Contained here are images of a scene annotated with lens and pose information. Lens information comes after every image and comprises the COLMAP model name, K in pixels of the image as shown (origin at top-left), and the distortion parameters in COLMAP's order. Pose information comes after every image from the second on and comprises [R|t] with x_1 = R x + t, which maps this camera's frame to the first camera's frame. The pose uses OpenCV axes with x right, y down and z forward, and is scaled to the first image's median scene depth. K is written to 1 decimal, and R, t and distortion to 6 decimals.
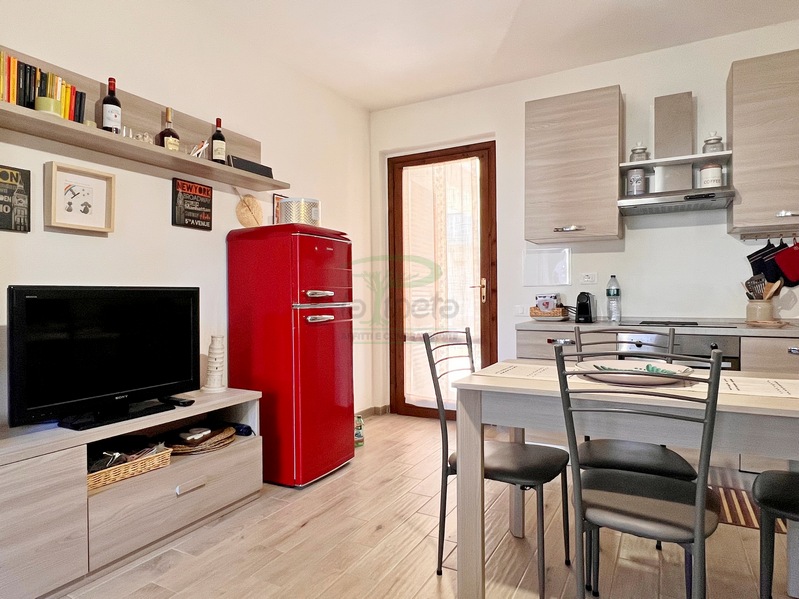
lens RADIAL K [[490.7, 0, 395.0], [0, 490.7, 299.4], [0, 0, 1]] dist [-0.006931, -0.000346]
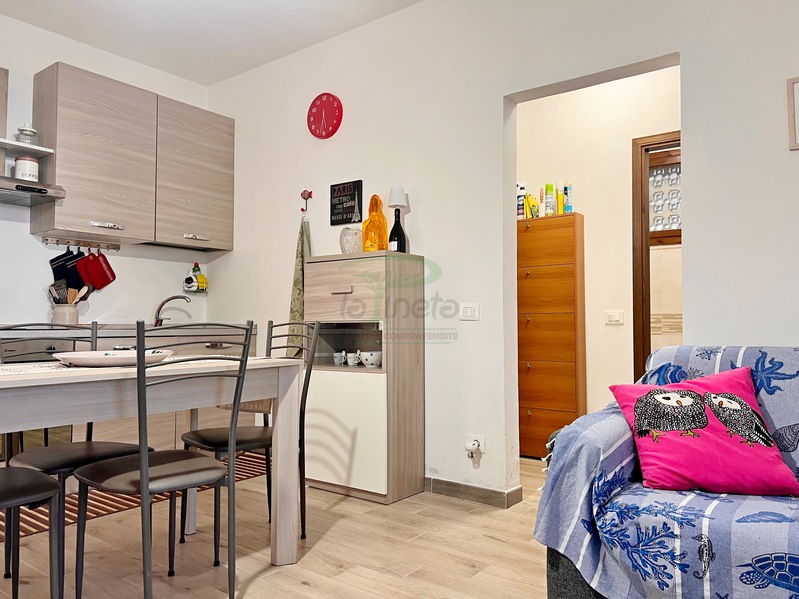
lens RADIAL K [[597.2, 0, 398.5], [0, 597.2, 305.7], [0, 0, 1]] dist [0.053390, -0.054971]
pose [[0.149184, 0.035285, 0.988180, -0.348422], [0.004591, 0.999328, -0.036376, 0.047215], [-0.988799, 0.009963, 0.148921, 0.130087]]
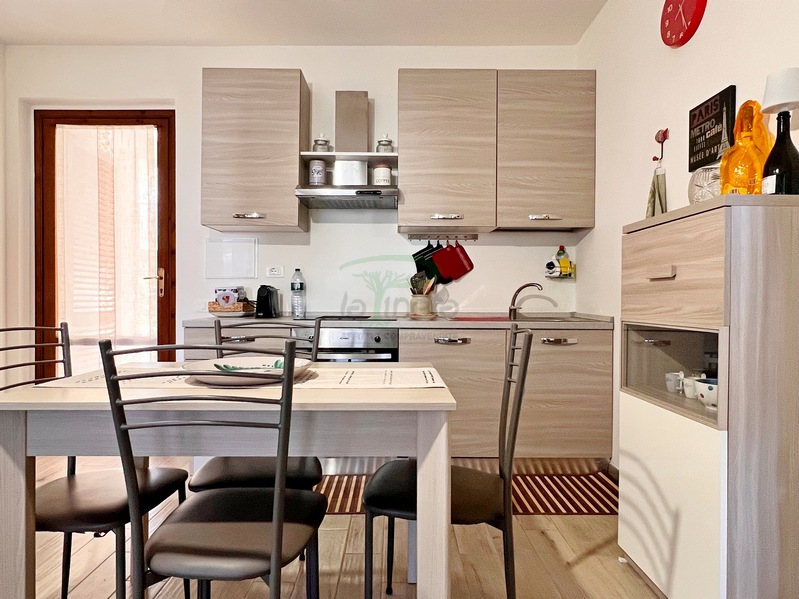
lens RADIAL K [[490.7, 0, 394.5], [0, 490.7, 301.3], [0, 0, 1]] dist [-0.006931, -0.000346]
pose [[0.874457, 0.006187, 0.485063, 0.154599], [-0.007216, 0.999974, 0.000256, 0.013990], [-0.485049, -0.003724, 0.874479, 0.069072]]
